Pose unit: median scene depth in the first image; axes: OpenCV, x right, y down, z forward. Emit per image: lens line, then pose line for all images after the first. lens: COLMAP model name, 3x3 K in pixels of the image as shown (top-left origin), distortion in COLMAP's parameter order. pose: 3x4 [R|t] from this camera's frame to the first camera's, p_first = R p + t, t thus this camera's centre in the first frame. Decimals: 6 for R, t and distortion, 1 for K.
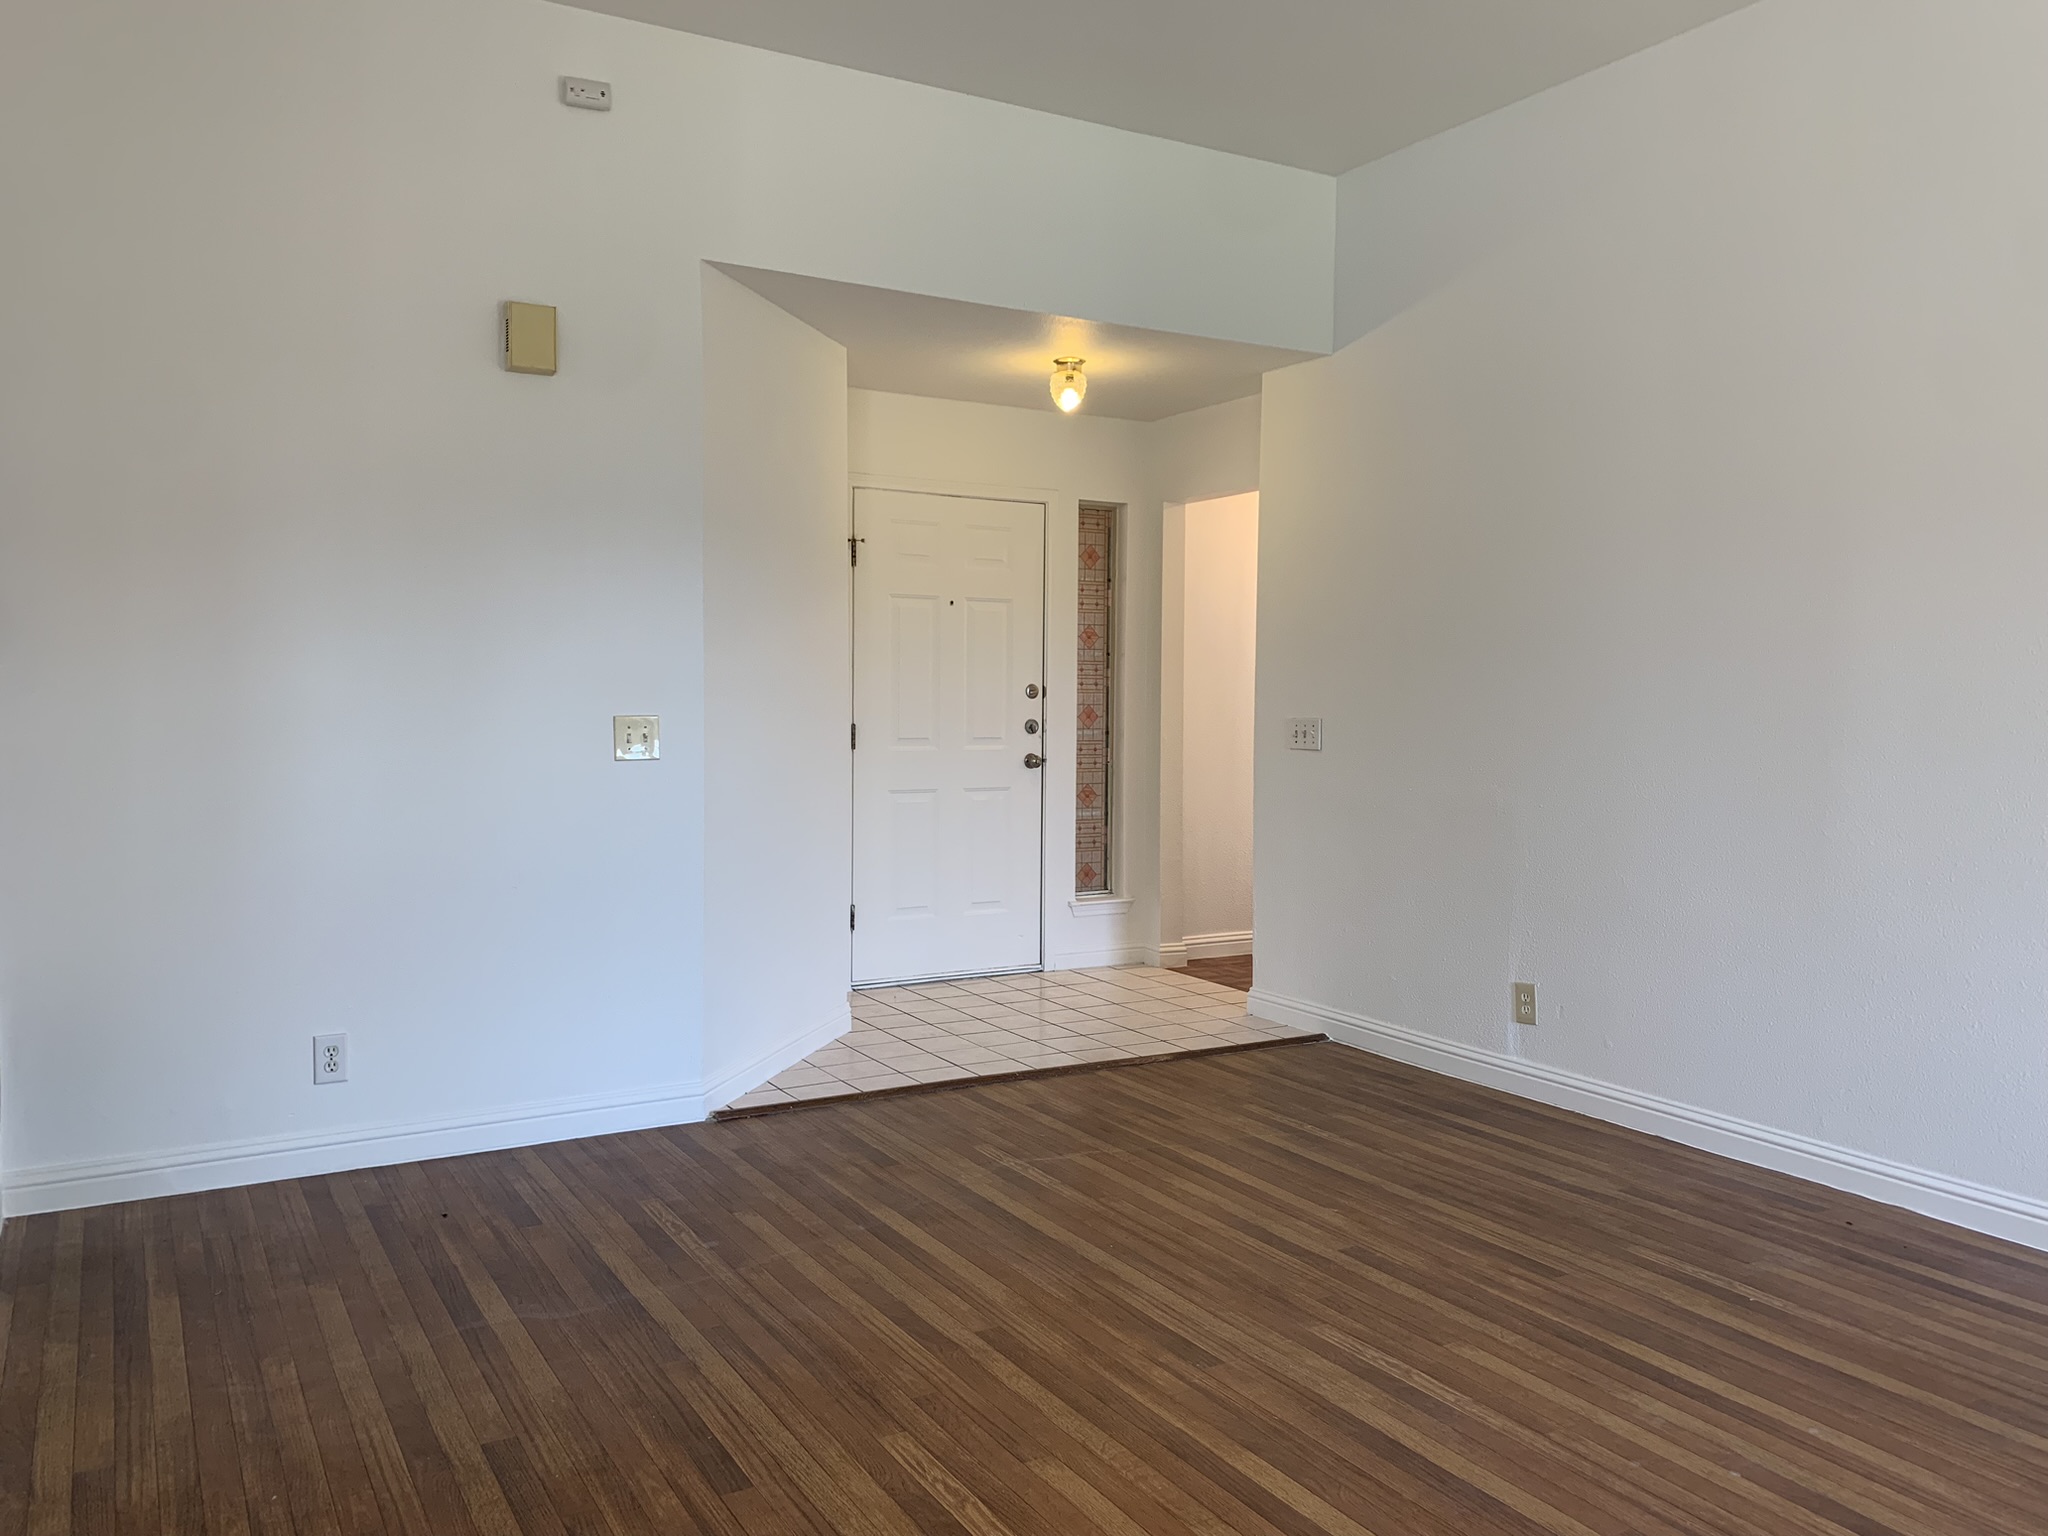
lens RADIAL K [[1551.8, 0, 1008.4], [0, 1551.8, 761.5], [0, 0, 1]] dist [0.060323, -0.065573]
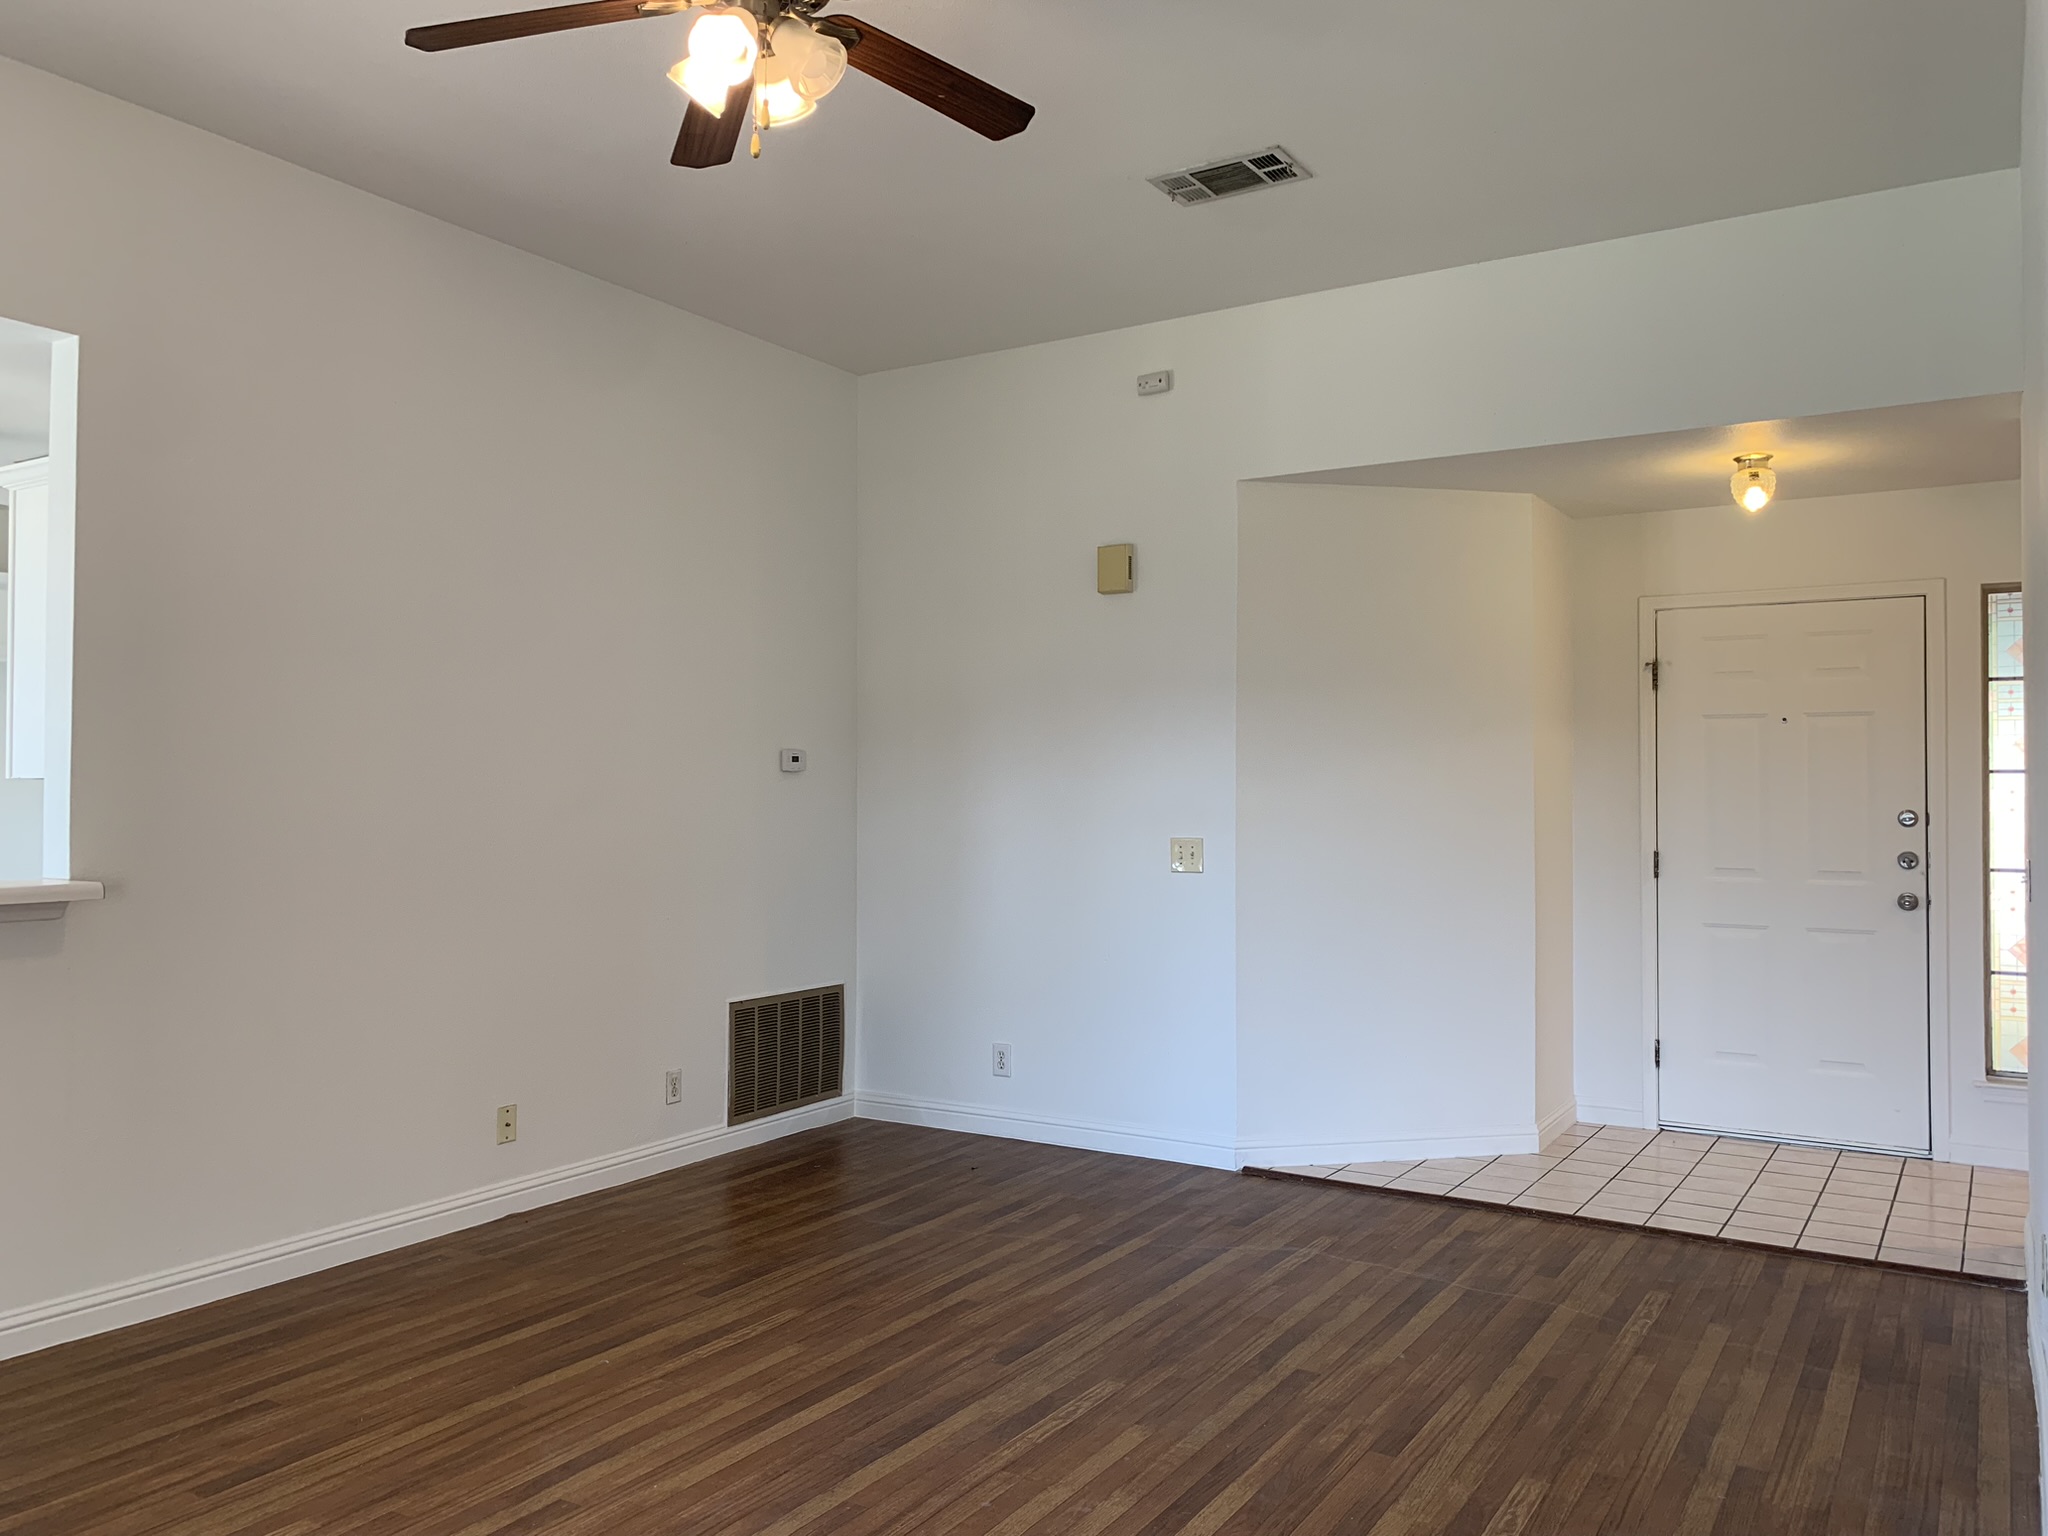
lens RADIAL K [[1551.8, 0, 1008.4], [0, 1551.8, 761.5], [0, 0, 1]] dist [0.060323, -0.065573]
pose [[0.464915, -0.029692, -0.884857, 0.917484], [-0.038760, 0.997797, -0.053847, -0.019150], [0.884507, 0.059331, 0.462740, 0.294468]]
